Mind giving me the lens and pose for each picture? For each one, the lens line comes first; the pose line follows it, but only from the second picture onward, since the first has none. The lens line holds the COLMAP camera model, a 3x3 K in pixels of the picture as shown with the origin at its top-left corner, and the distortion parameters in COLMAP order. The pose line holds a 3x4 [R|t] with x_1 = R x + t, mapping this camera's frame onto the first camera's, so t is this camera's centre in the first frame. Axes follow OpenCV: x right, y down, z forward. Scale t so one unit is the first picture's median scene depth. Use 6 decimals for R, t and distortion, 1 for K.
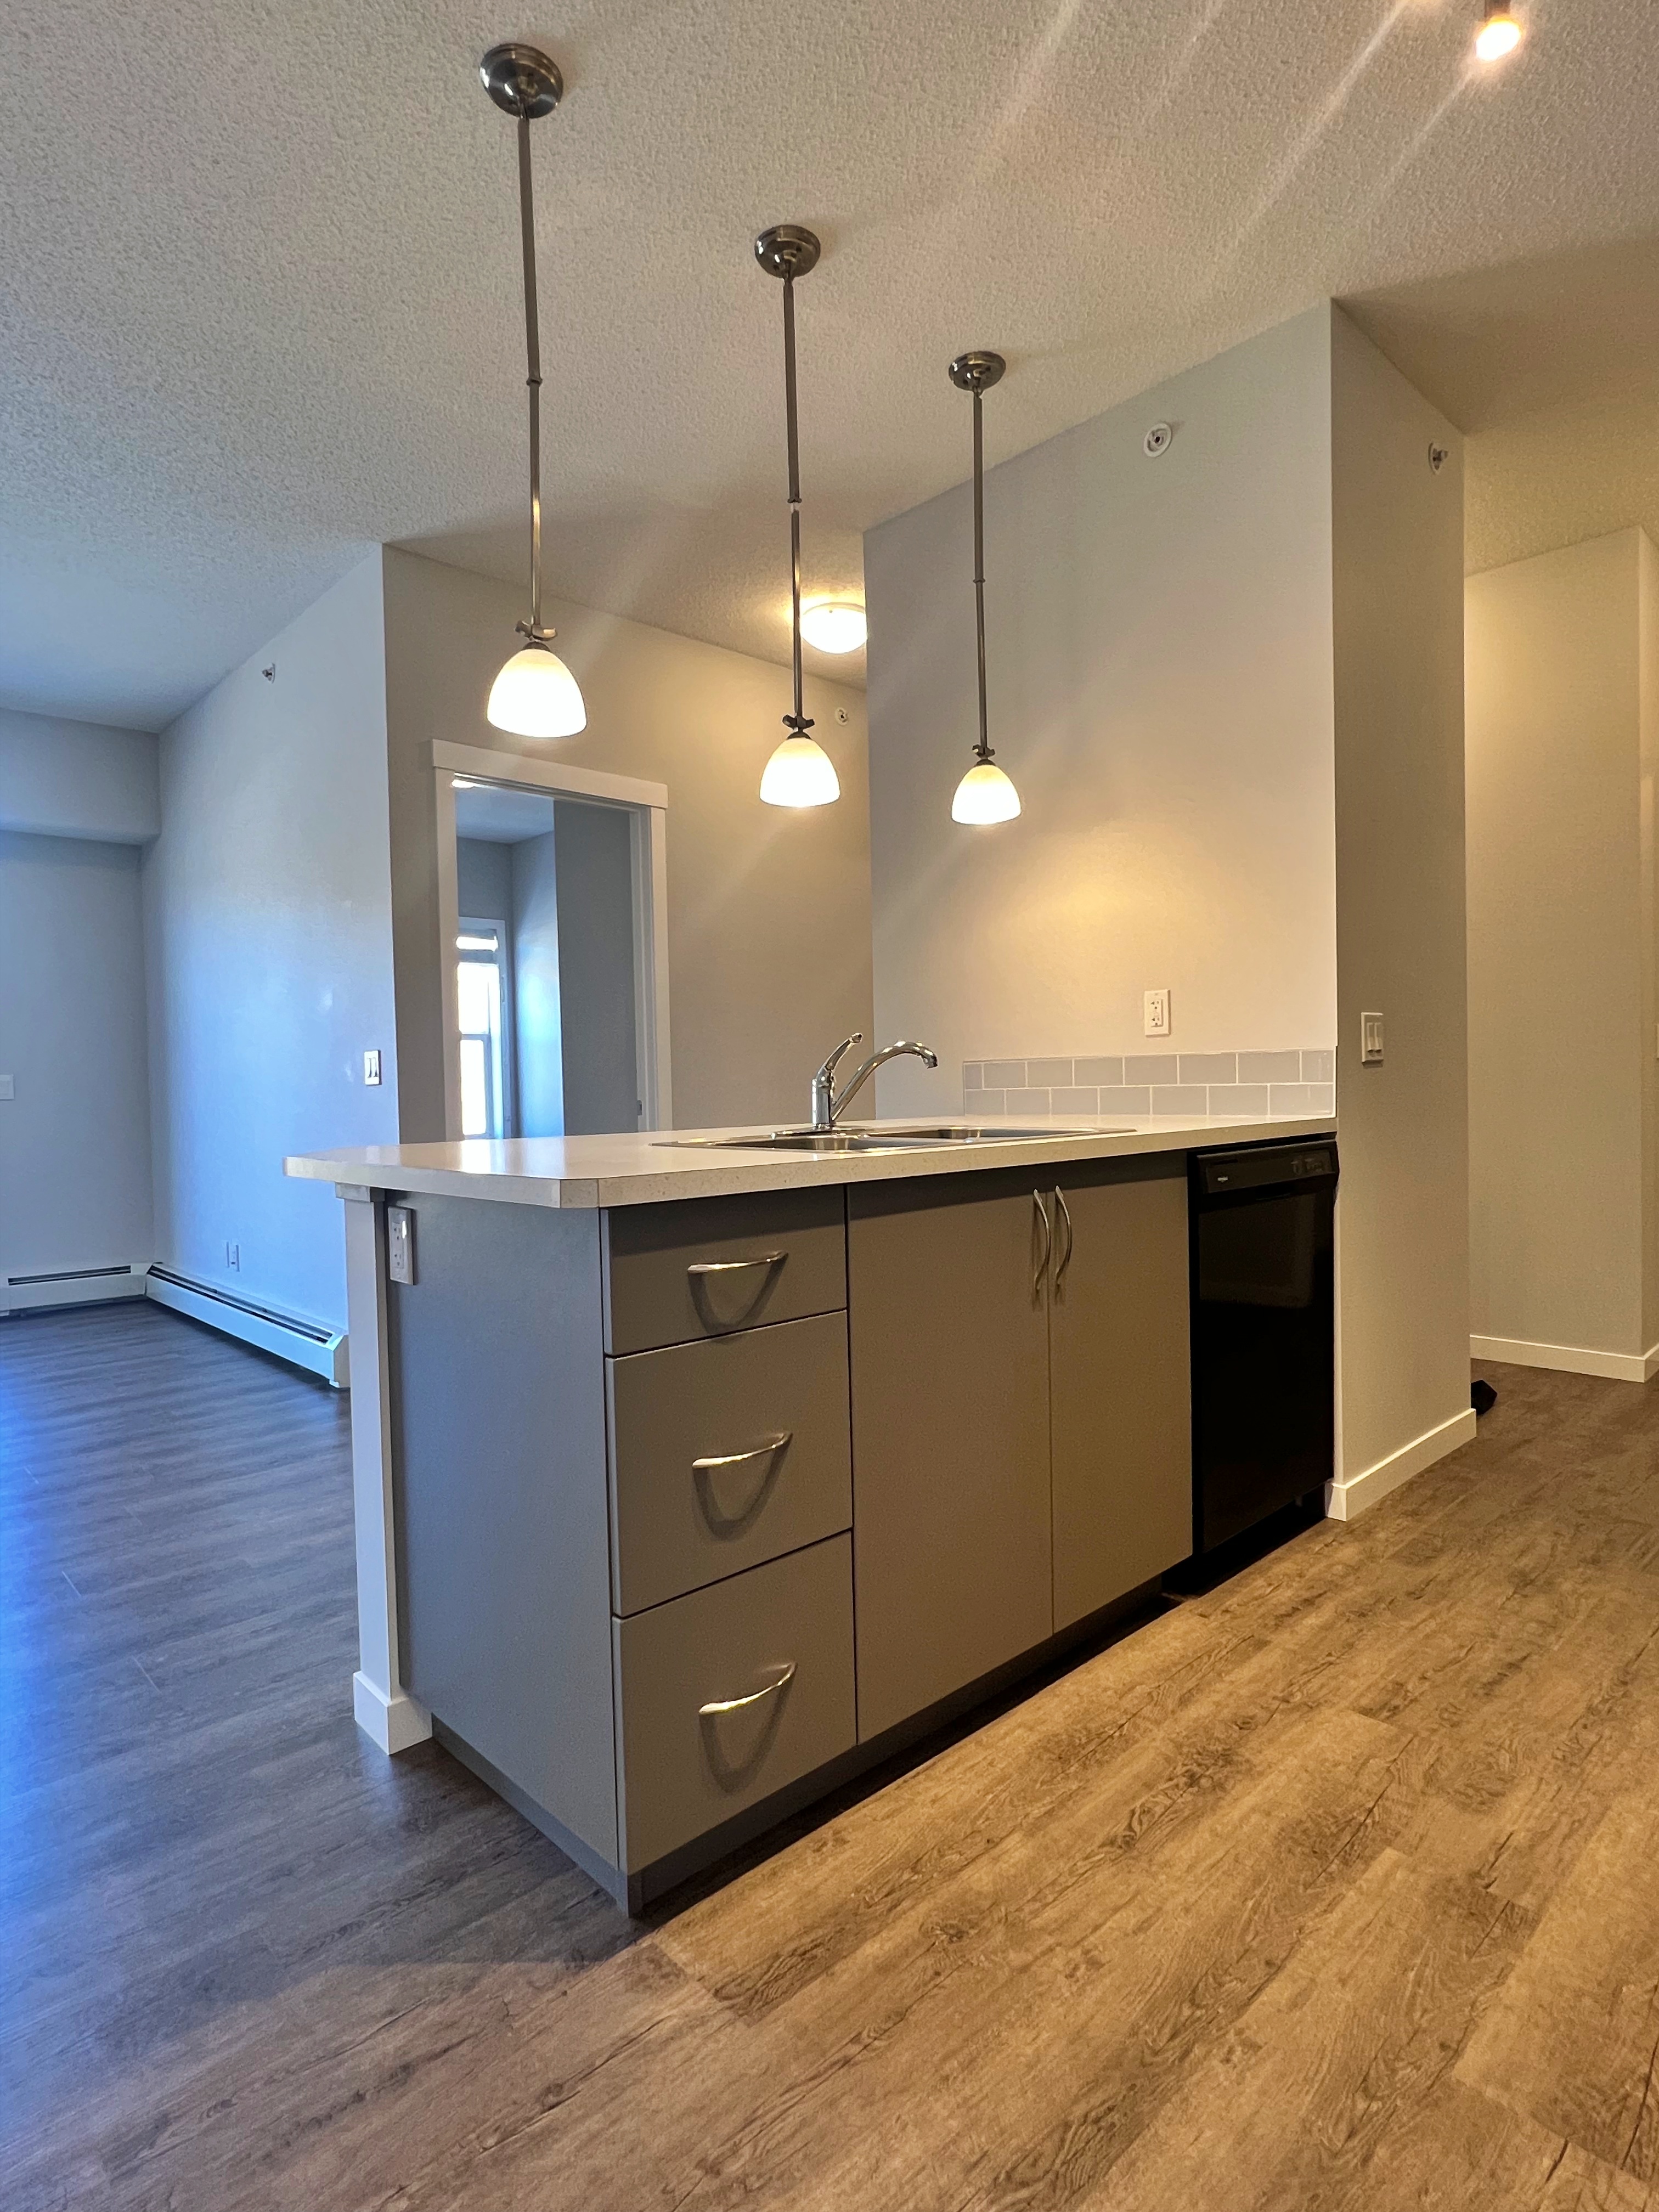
lens RADIAL K [[1164.8, 0, 815.0], [0, 1164.8, 1113.2], [0, 0, 1]] dist [-0.001929, 0.001231]
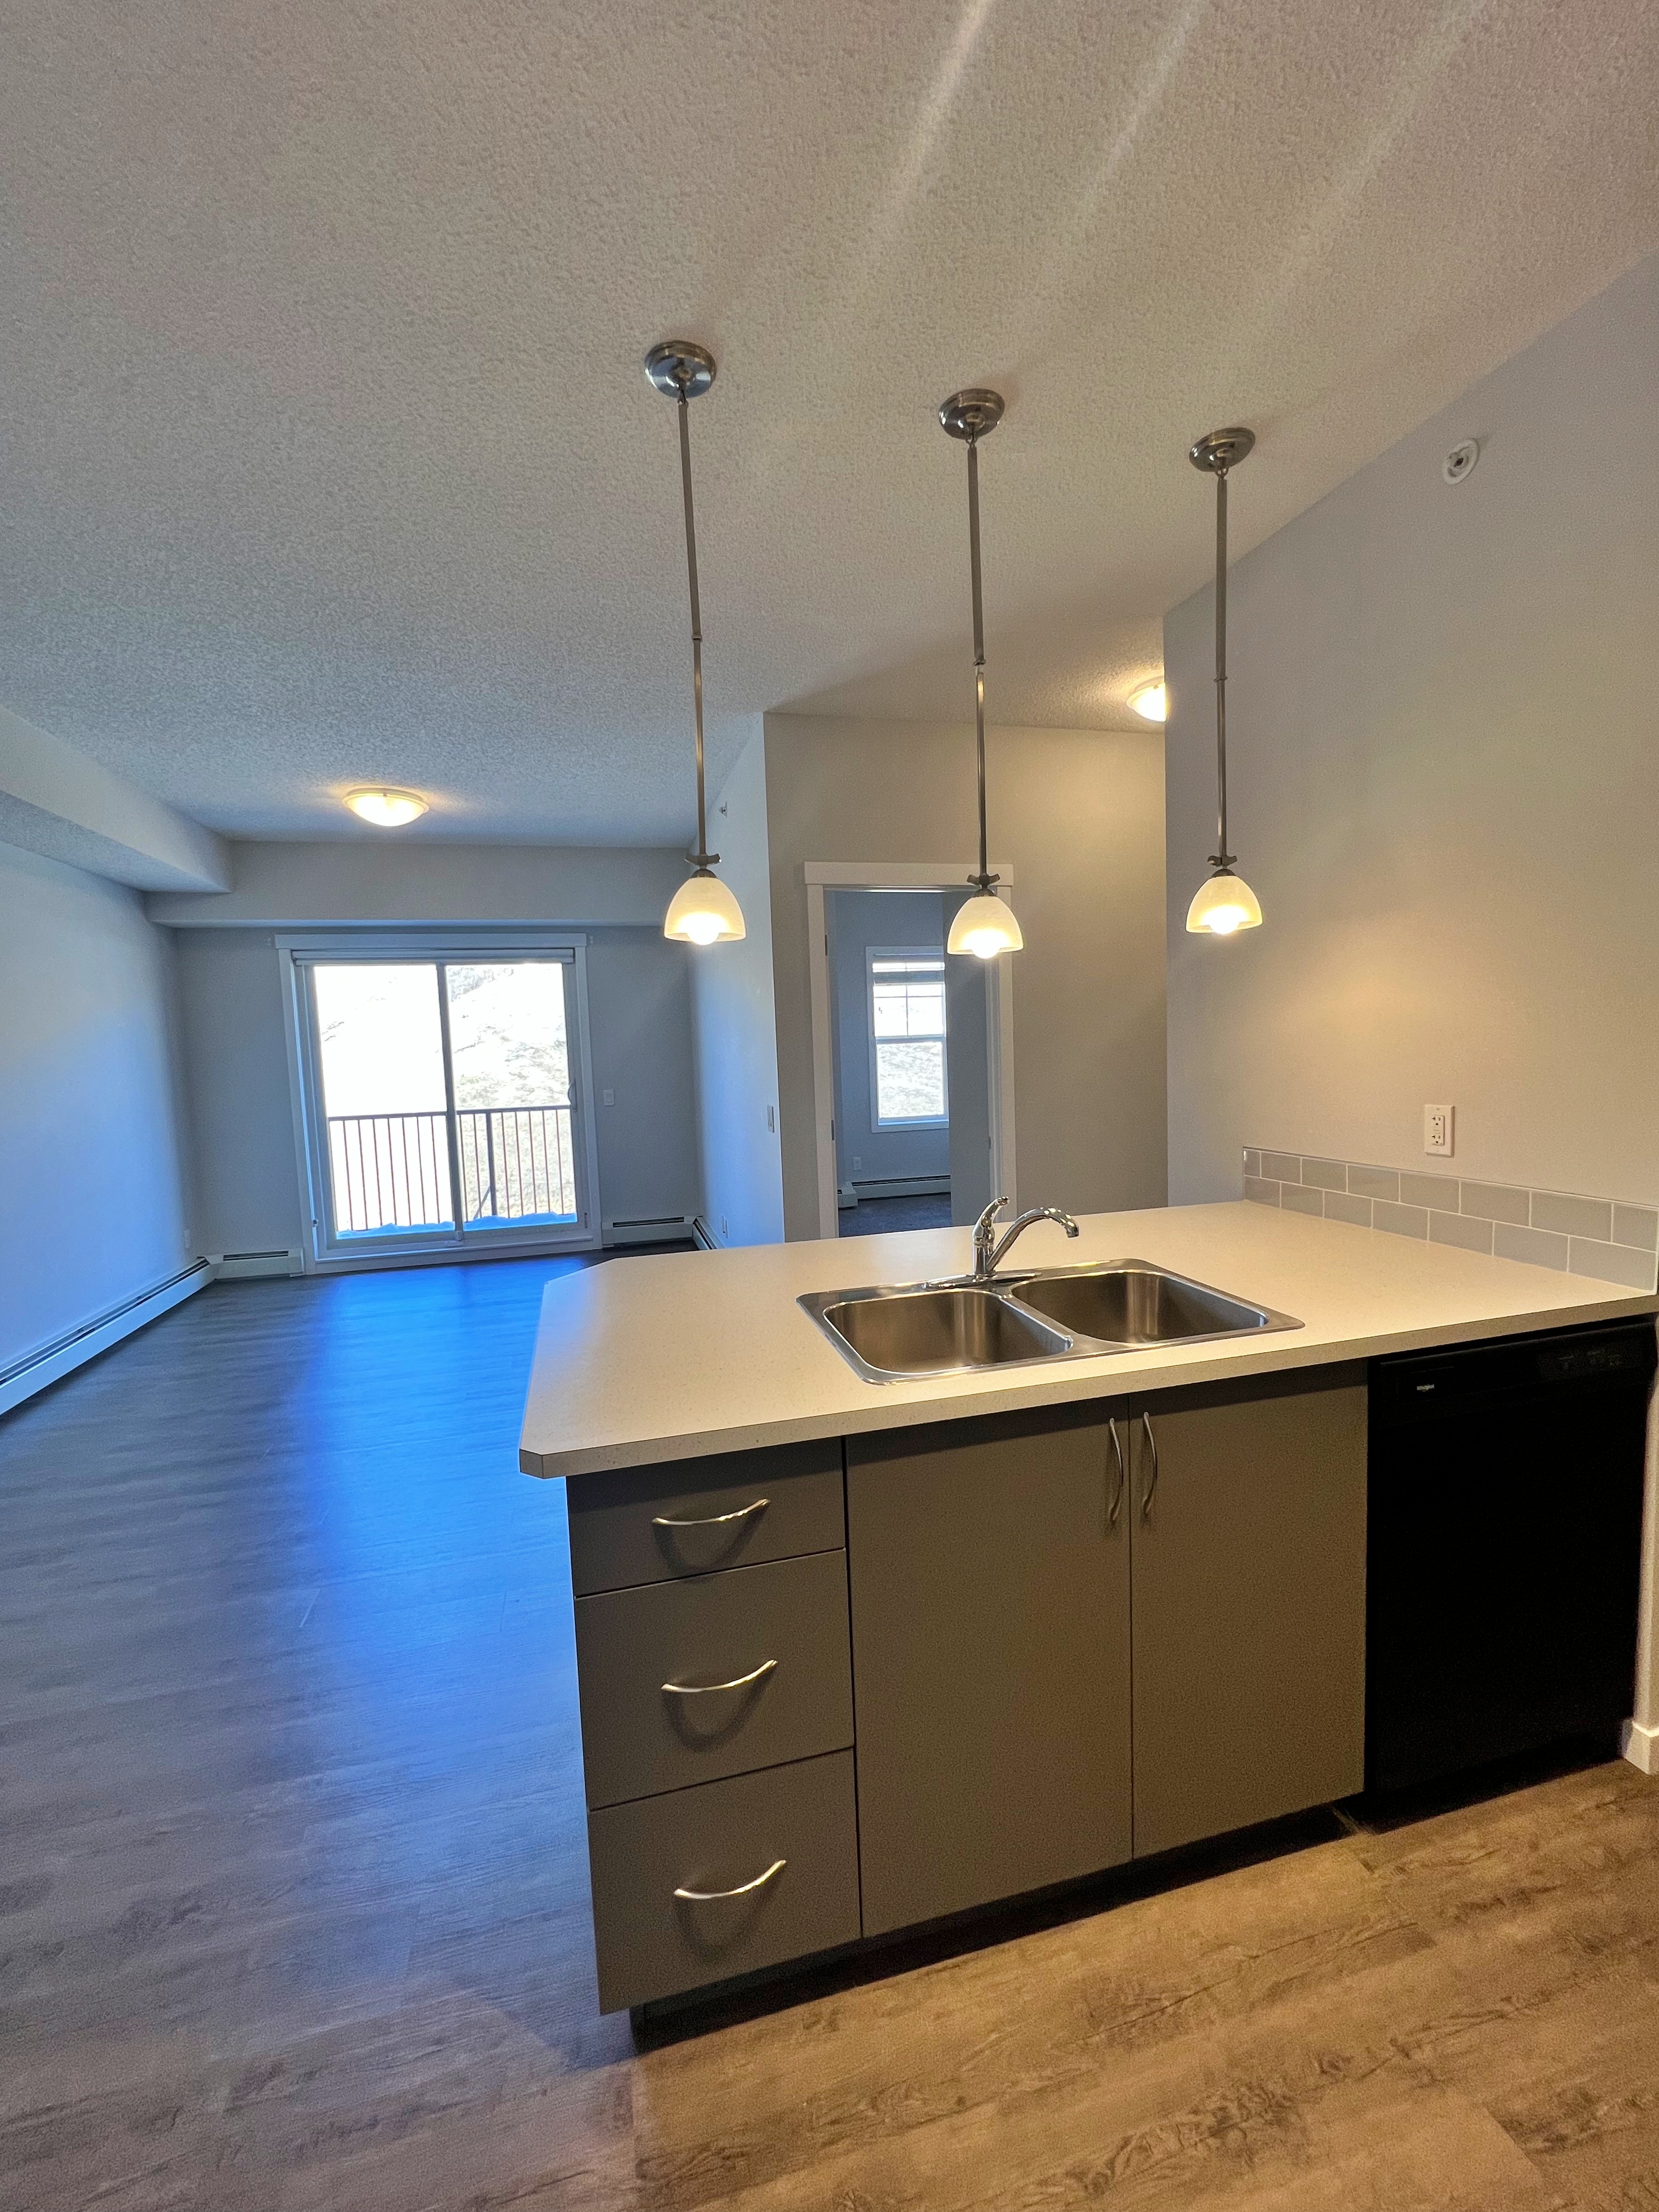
lens RADIAL K [[912.6, 0, 821.3], [0, 912.6, 1114.5], [0, 0, 1]] dist [0.000838, 0.000316]
pose [[0.879779, 0.027462, -0.474589, 0.343956], [0.006635, 0.997523, 0.070022, -0.247222], [0.475337, -0.064753, 0.877418, 0.262411]]
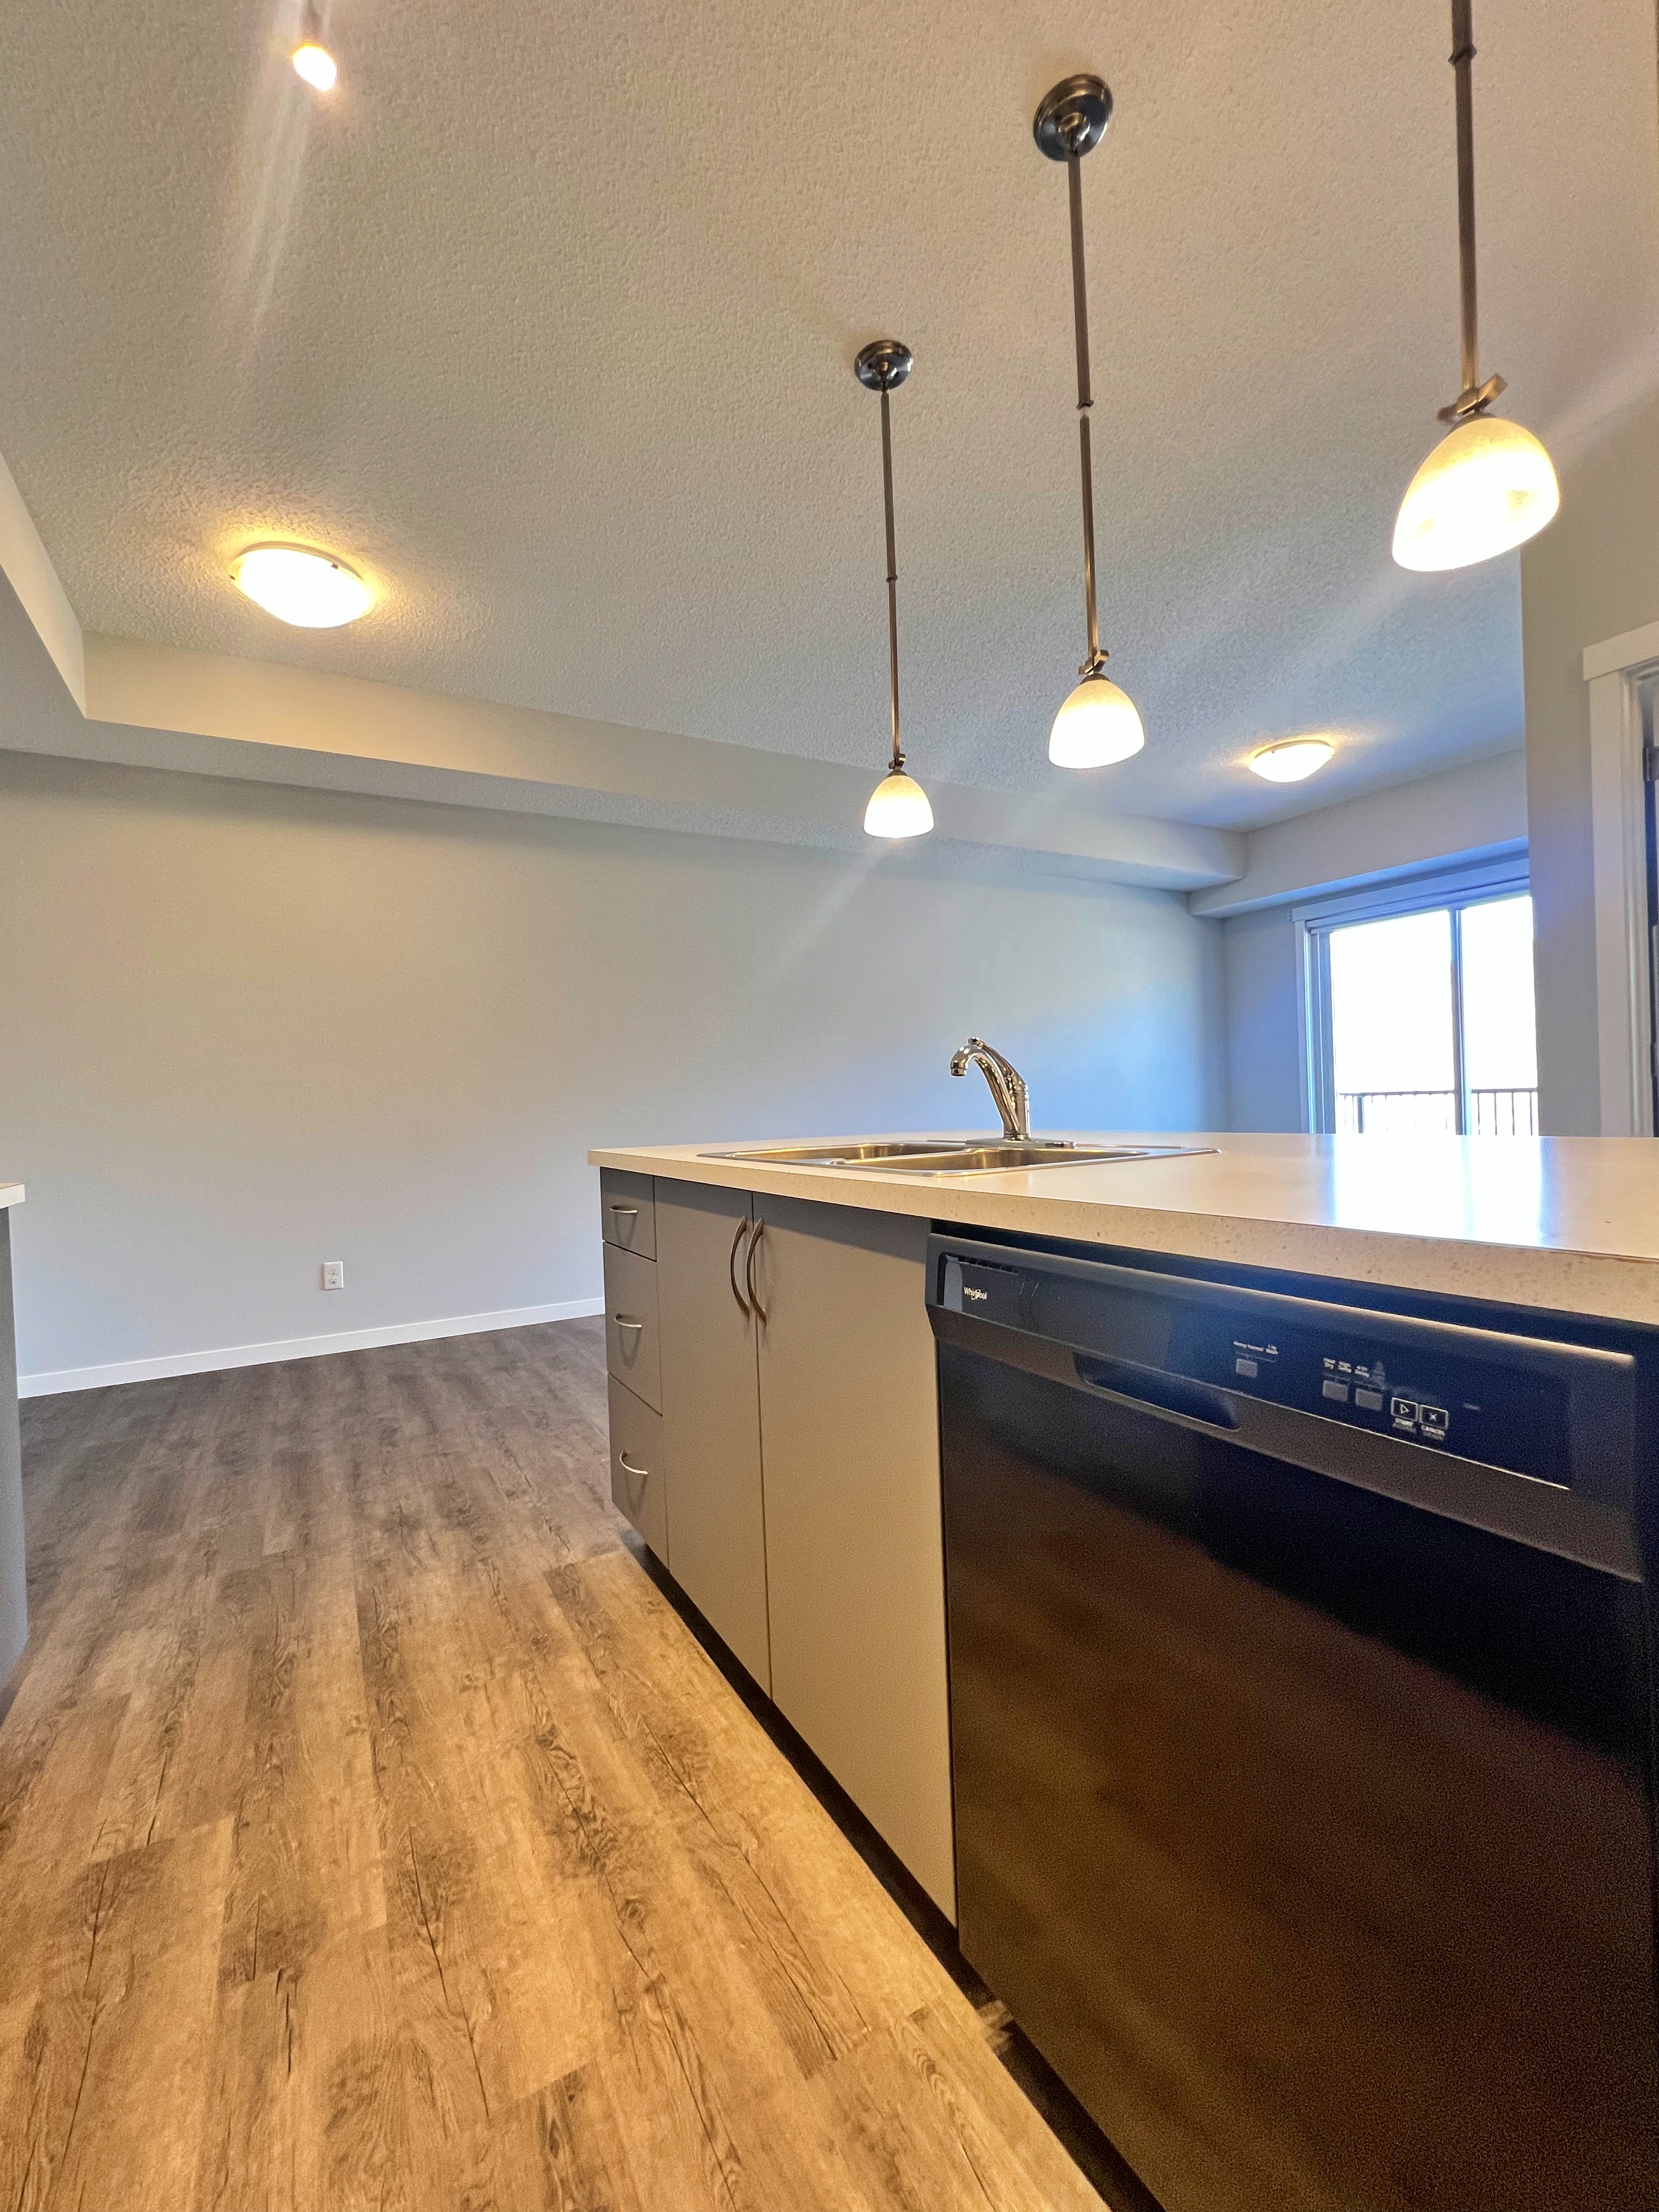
lens RADIAL K [[912.6, 0, 821.3], [0, 912.6, 1114.5], [0, 0, 1]] dist [0.000838, 0.000316]
pose [[-0.235948, 0.042075, -0.970854, 0.944473], [0.018290, 0.999078, 0.038853, -0.048074], [0.971594, -0.008590, -0.236500, 1.302633]]
